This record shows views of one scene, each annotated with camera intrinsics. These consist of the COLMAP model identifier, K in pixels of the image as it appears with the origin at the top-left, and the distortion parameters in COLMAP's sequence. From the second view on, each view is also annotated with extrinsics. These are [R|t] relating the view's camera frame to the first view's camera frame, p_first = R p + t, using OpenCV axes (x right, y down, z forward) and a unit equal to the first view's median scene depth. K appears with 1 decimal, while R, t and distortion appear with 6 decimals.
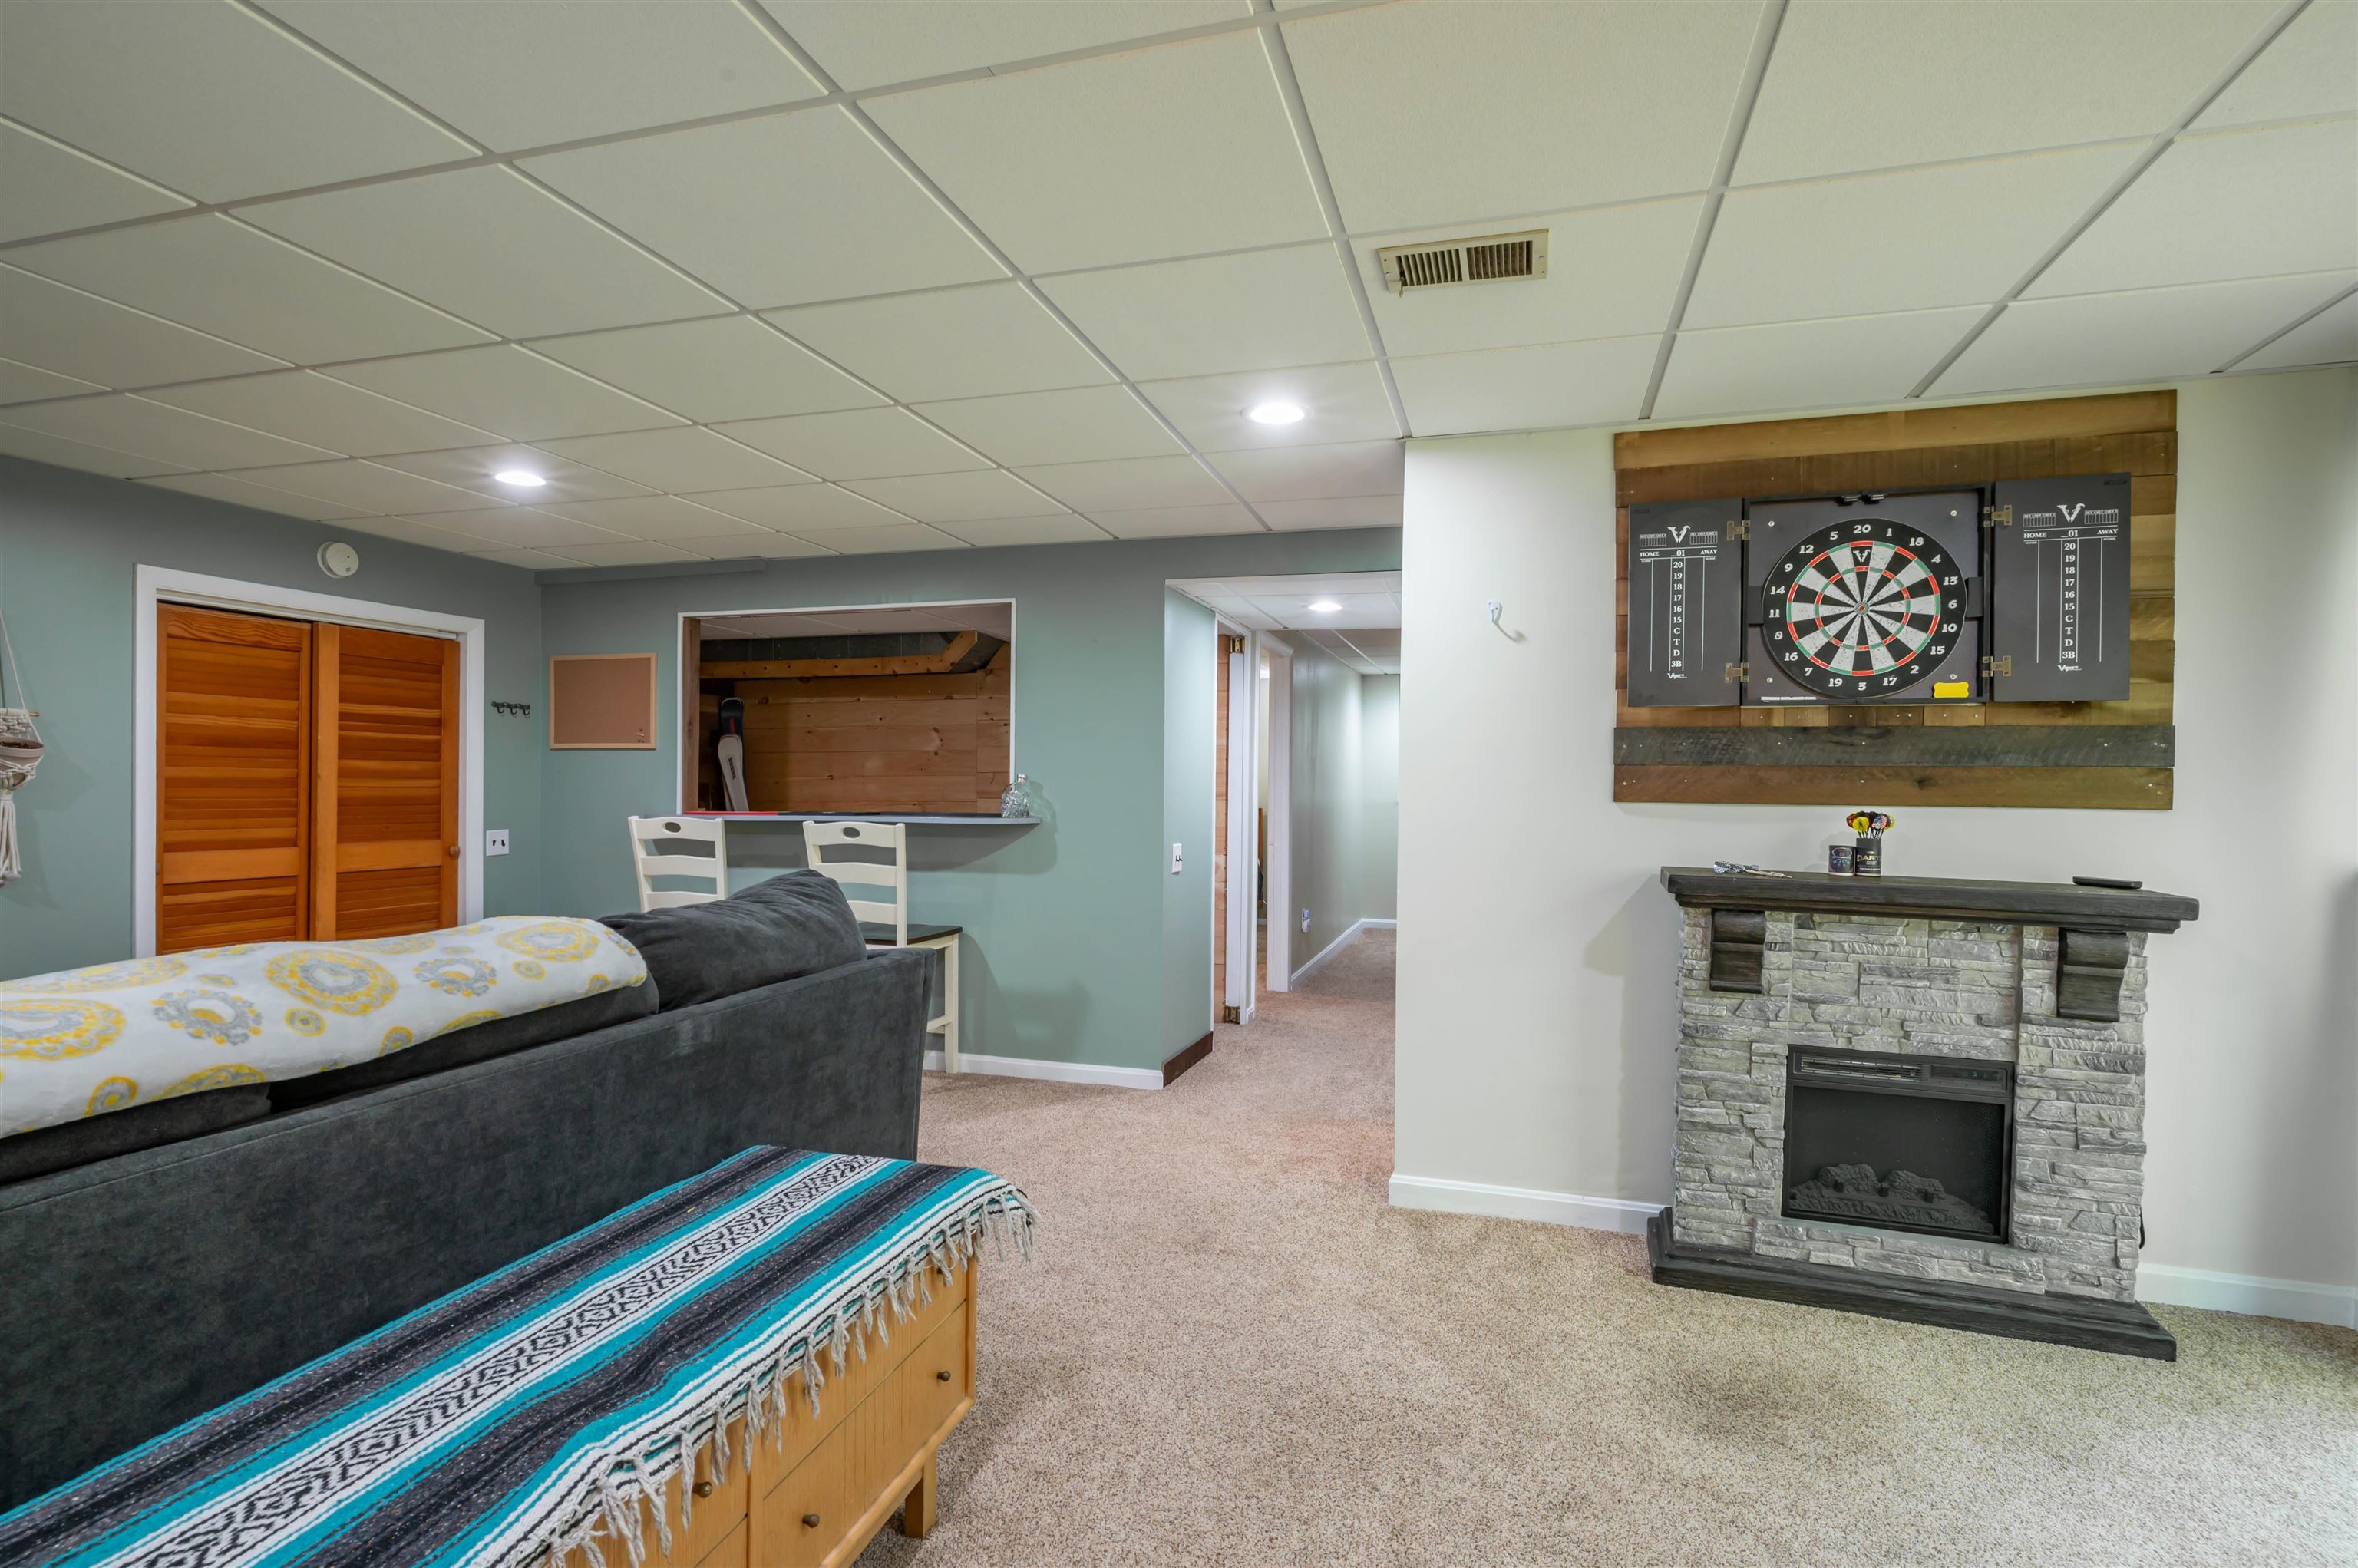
lens RADIAL K [[1134.1, 0, 1179.0], [0, 1134.1, 784.0], [0, 0, 1]] dist [-0.010275, 0.000103]
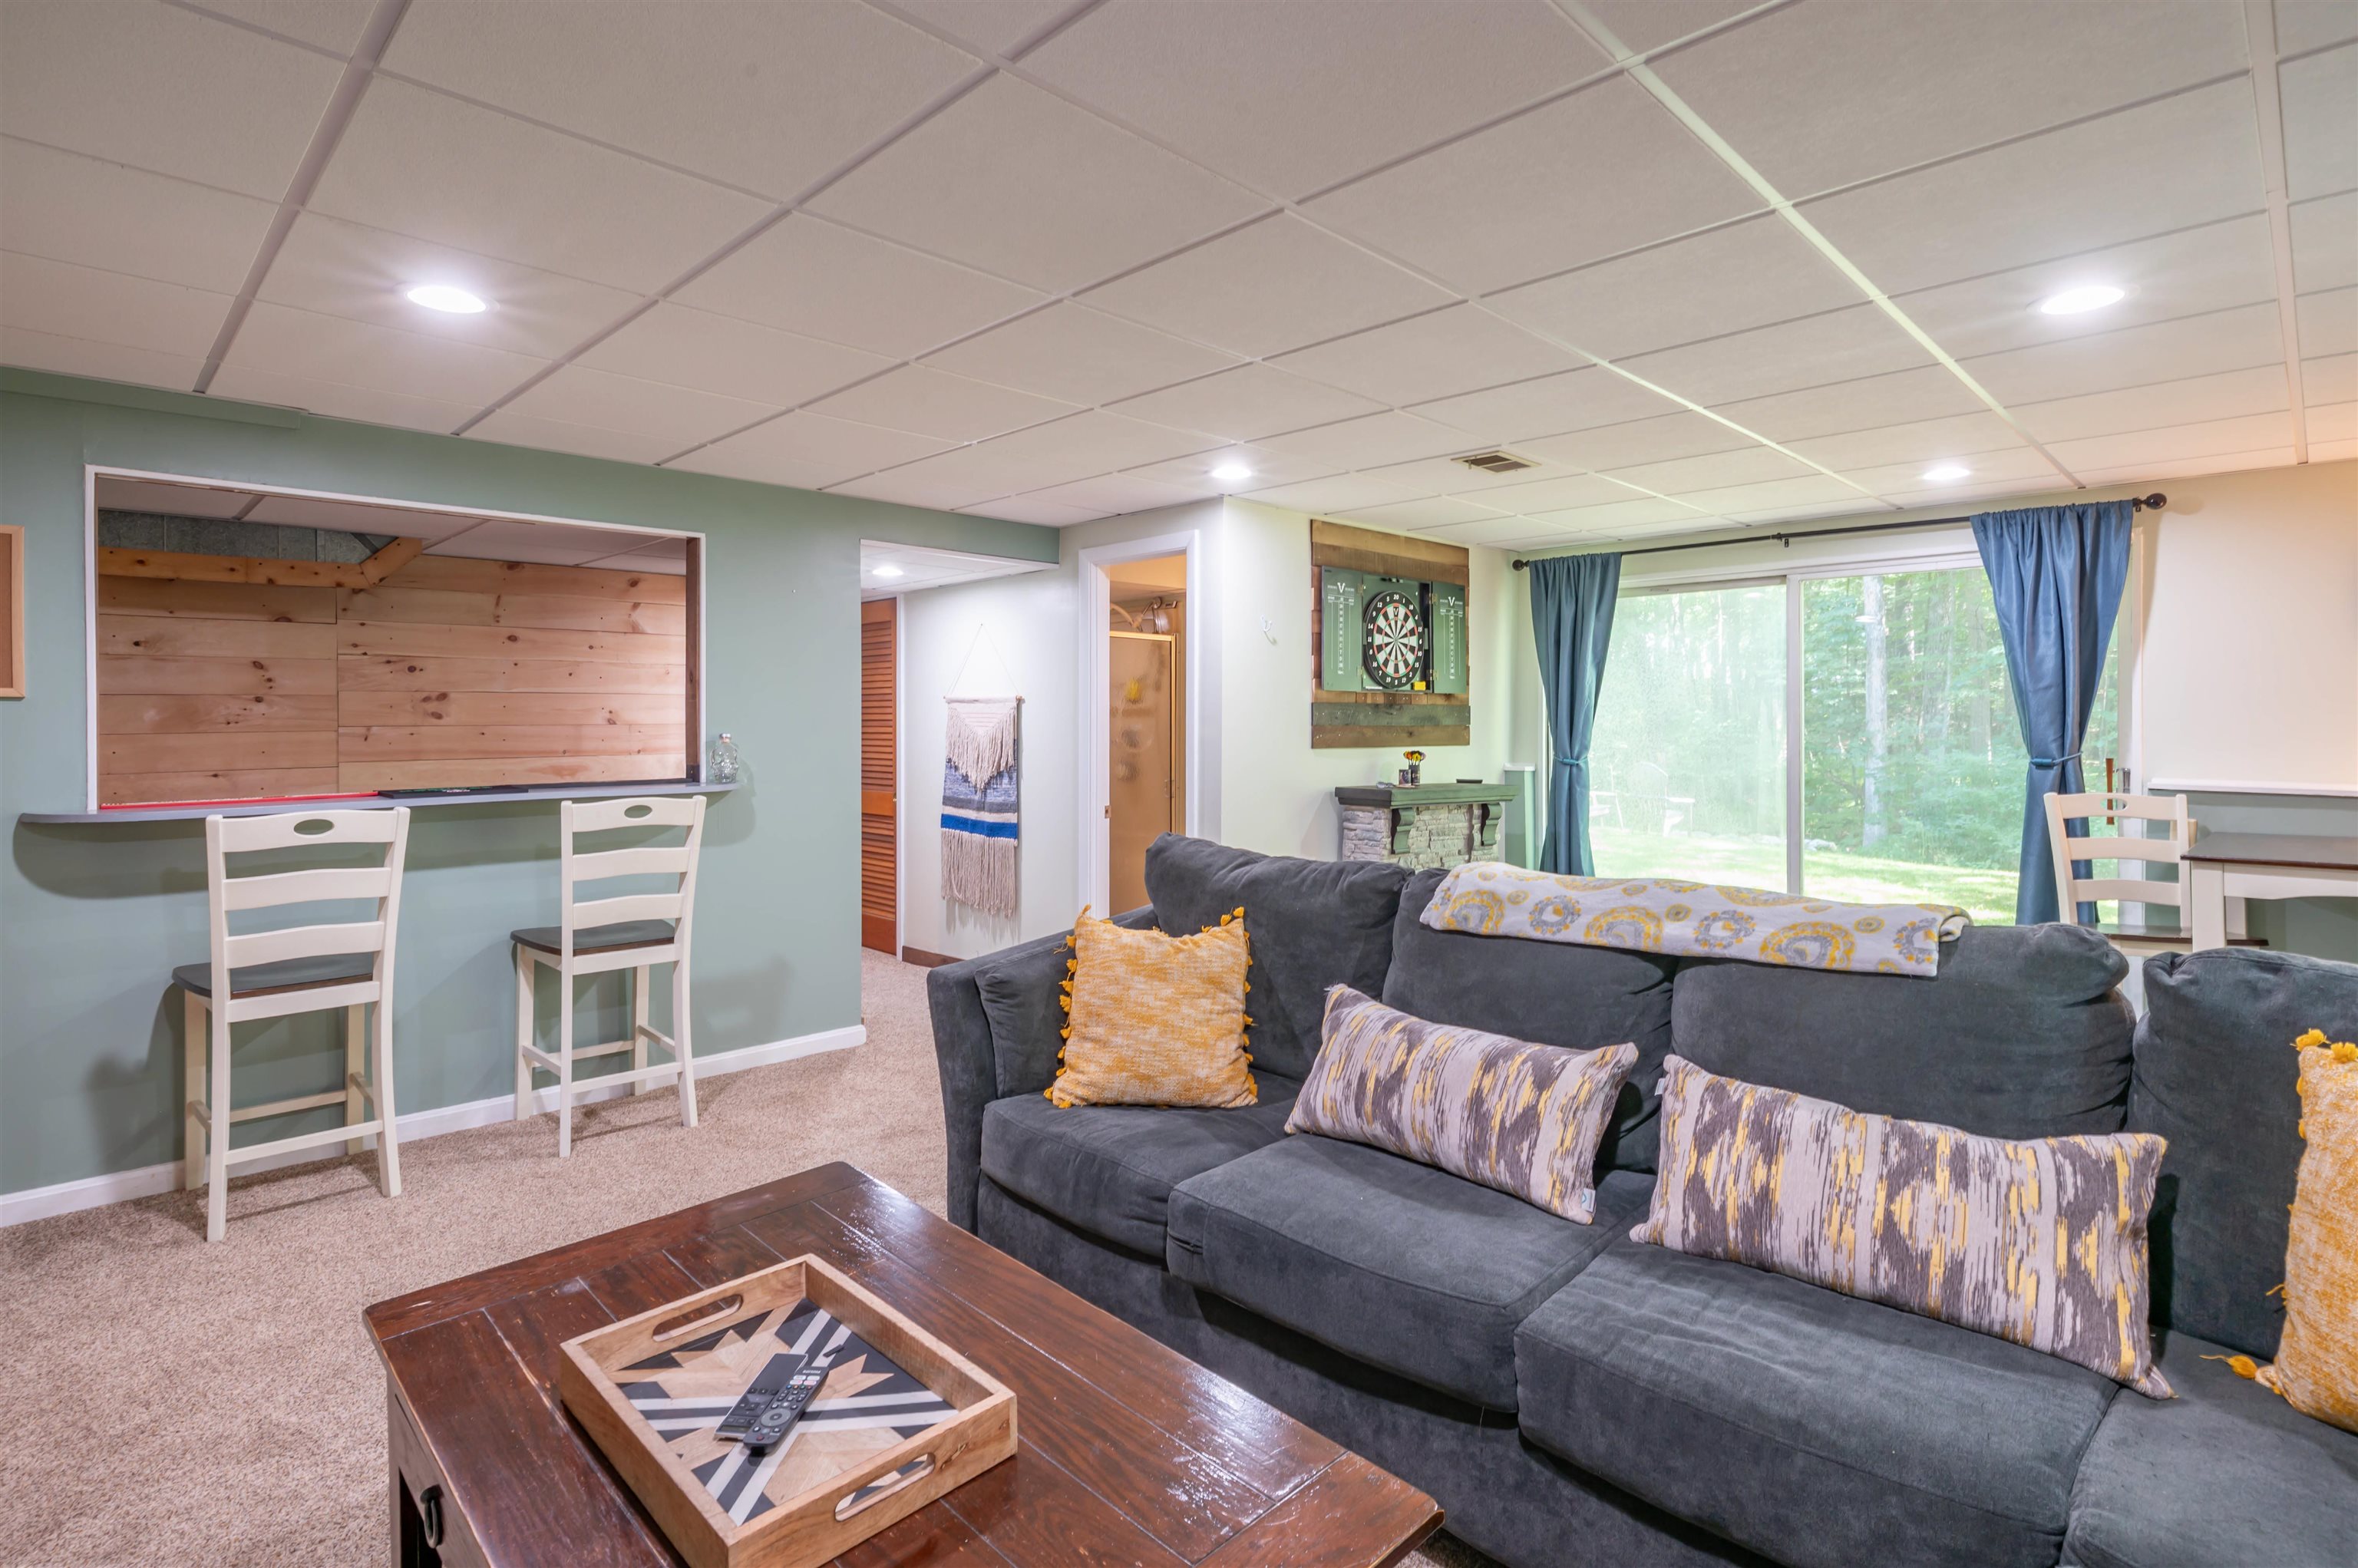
lens RADIAL K [[1138.1, 0, 1172.2], [0, 1138.1, 719.5], [0, 0, 1]] dist [-0.001374, 0.000471]
pose [[0.473258, -0.006340, 0.880901, -1.193012], [0.007950, 0.999964, 0.002926, -0.033865], [-0.880888, 0.005618, 0.473292, 0.438442]]
